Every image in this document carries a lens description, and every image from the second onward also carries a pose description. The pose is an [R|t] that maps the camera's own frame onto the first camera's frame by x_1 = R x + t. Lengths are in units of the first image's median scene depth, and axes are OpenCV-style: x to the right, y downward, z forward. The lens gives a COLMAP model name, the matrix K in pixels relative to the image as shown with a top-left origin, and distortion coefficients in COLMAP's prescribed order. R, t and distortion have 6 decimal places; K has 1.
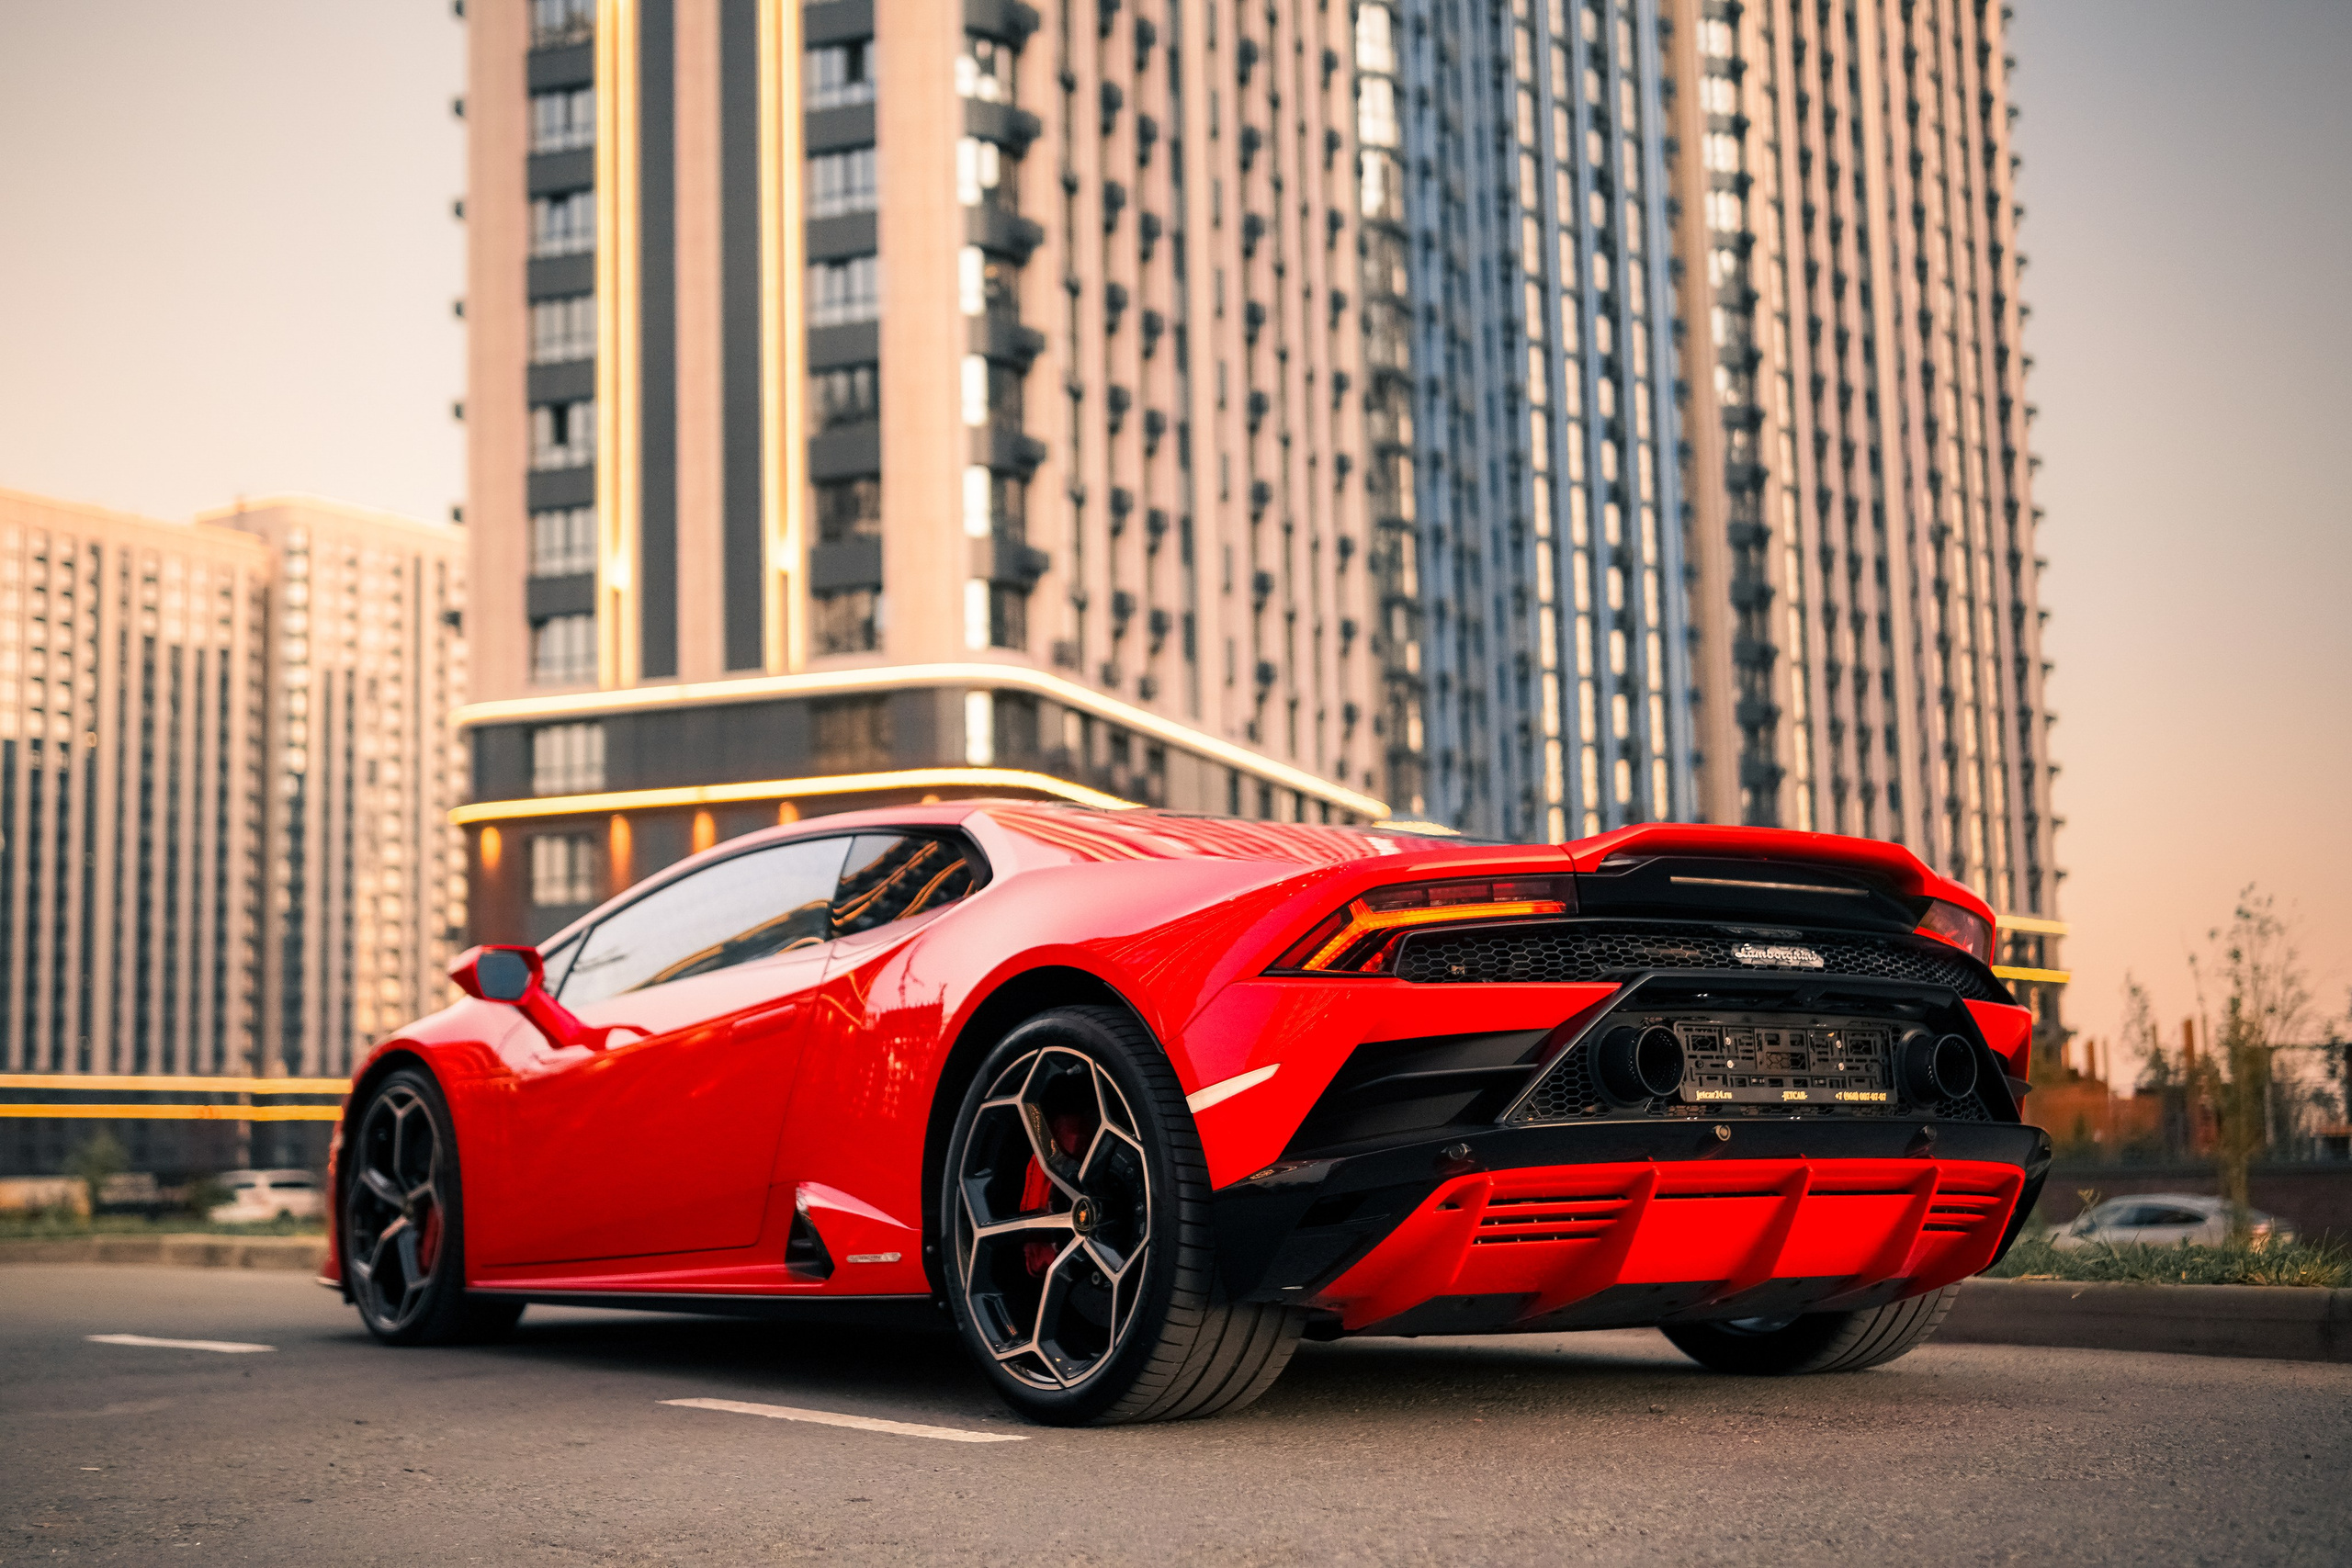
lens RADIAL K [[3126.3, 0, 1176.0], [0, 3126.3, 784.0], [0, 0, 1]] dist [0.024670, 0.100730]
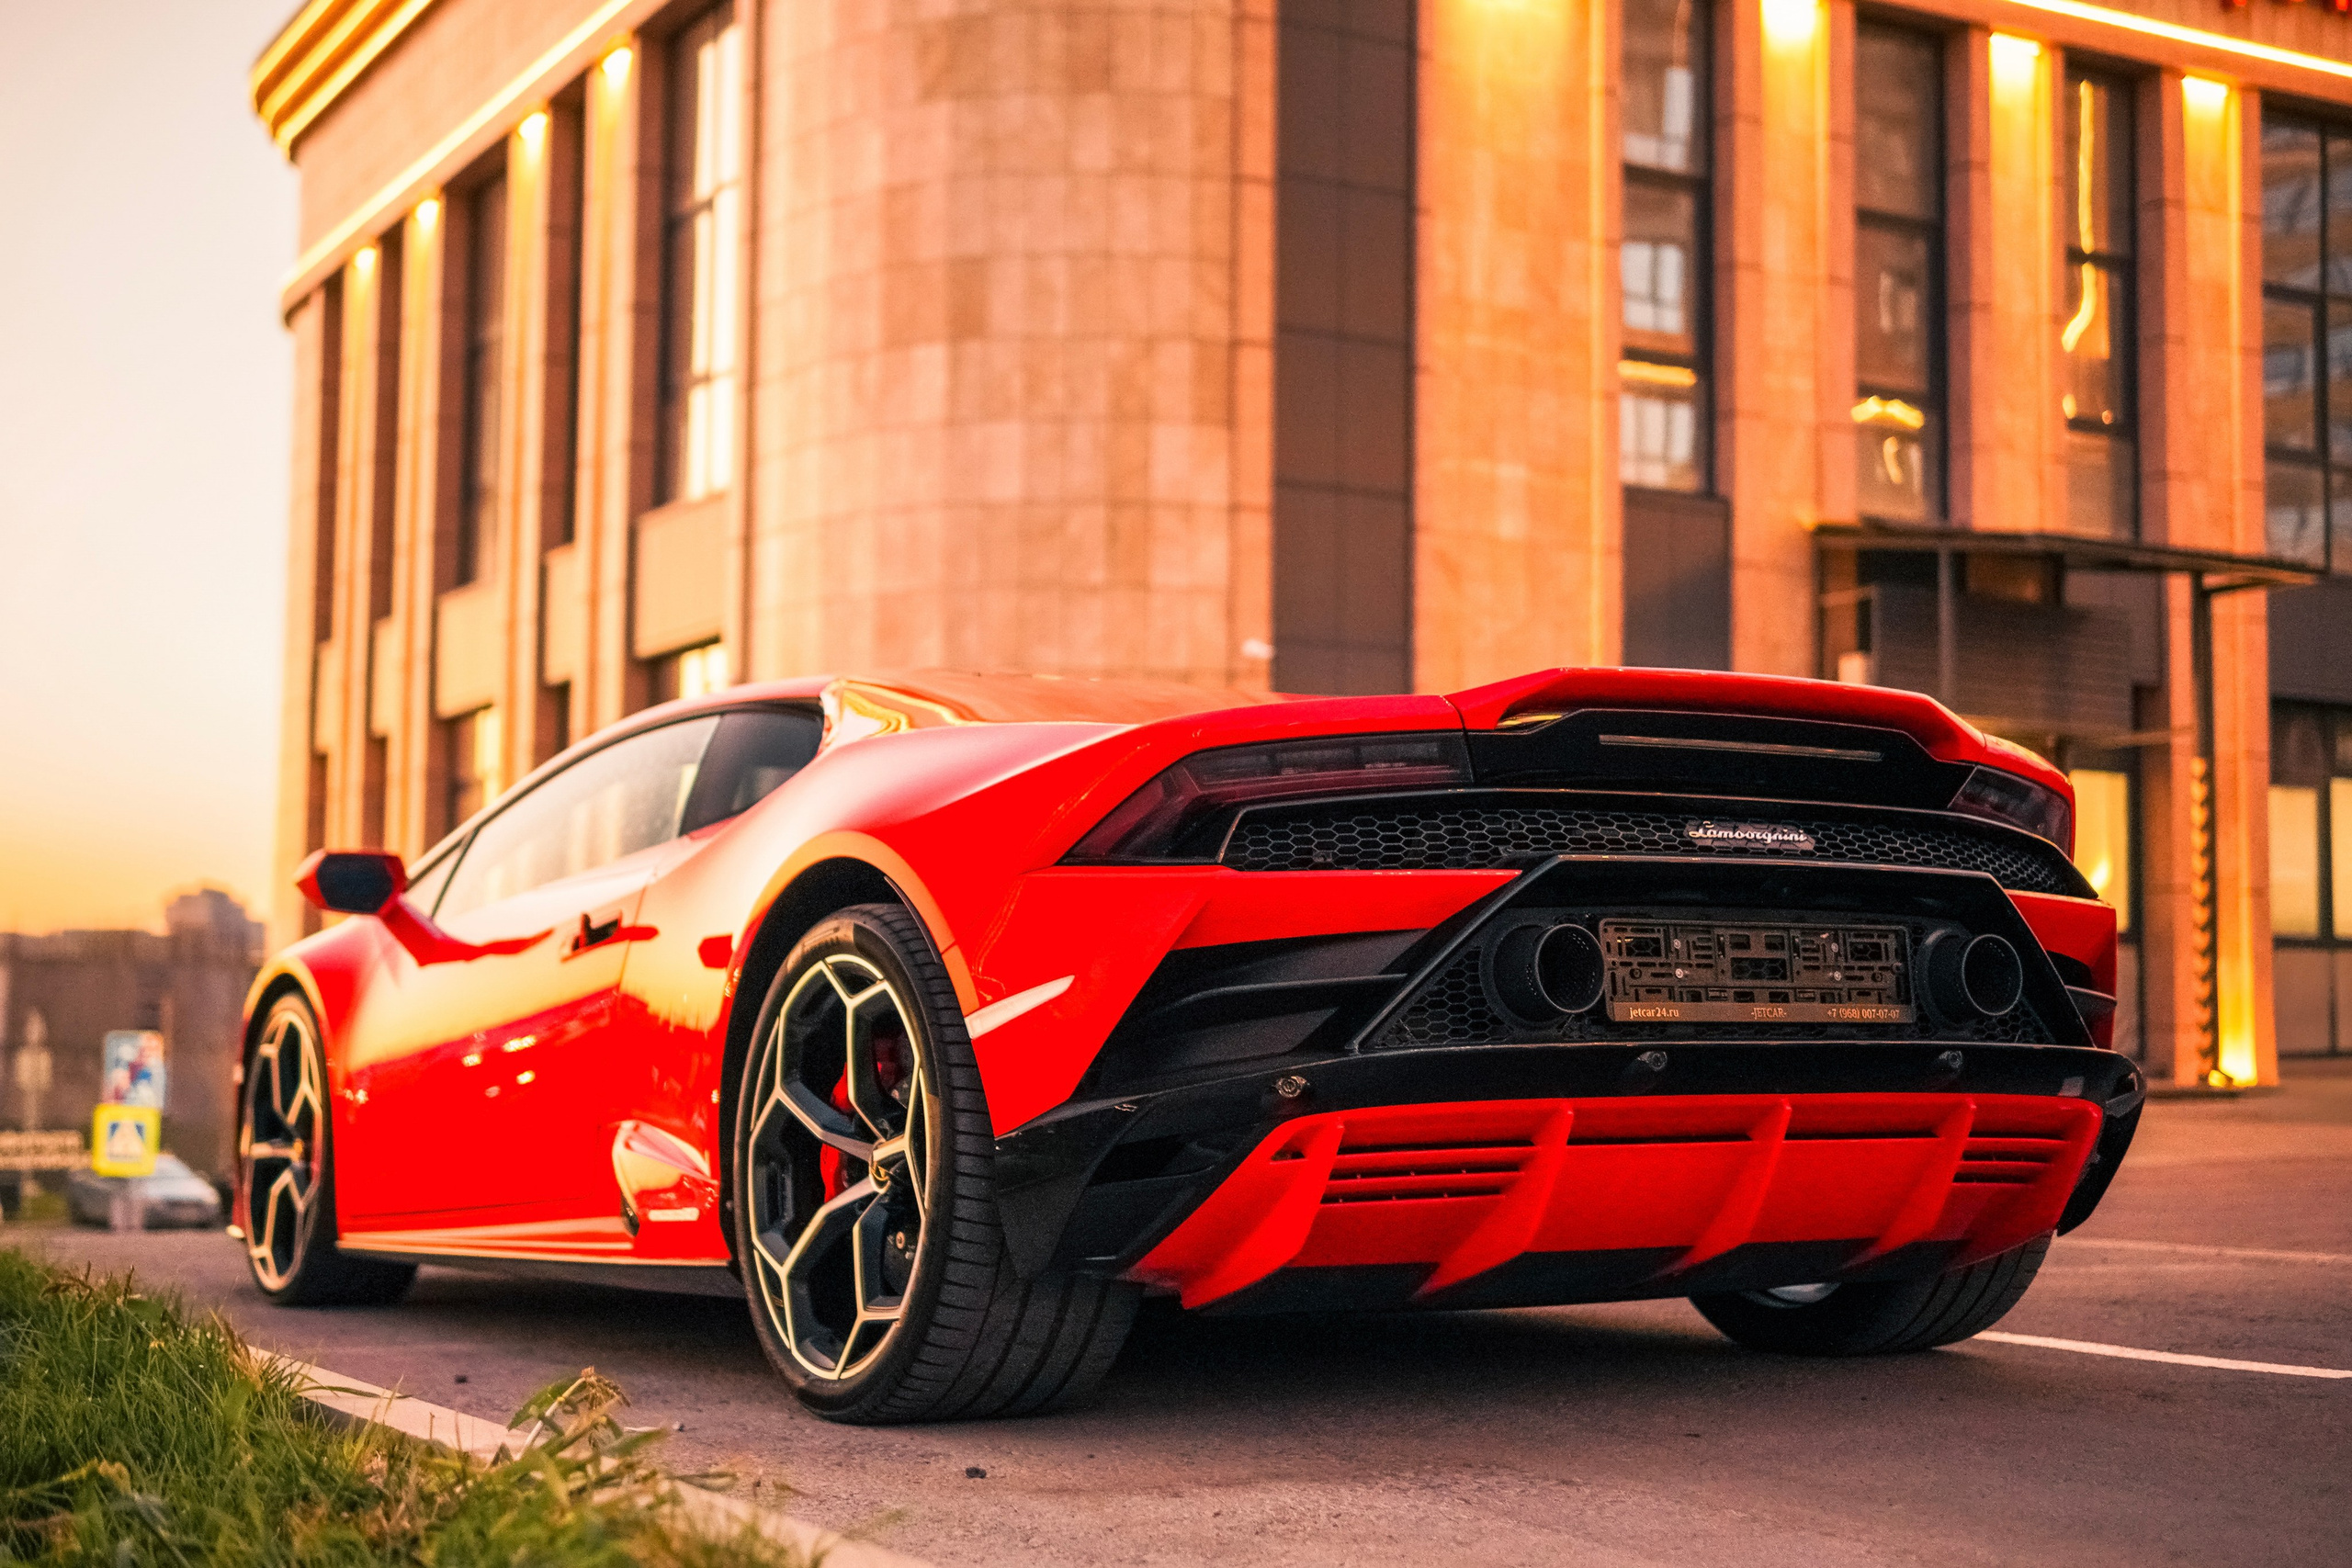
lens RADIAL K [[3126.3, 0, 1176.0], [0, 3126.3, 784.0], [0, 0, 1]] dist [0.024670, 0.100730]
pose [[0.994389, -0.014358, -0.104804, 0.136940], [0.016355, 0.999700, 0.018222, 0.026176], [0.104511, -0.019834, 0.994326, 0.210435]]
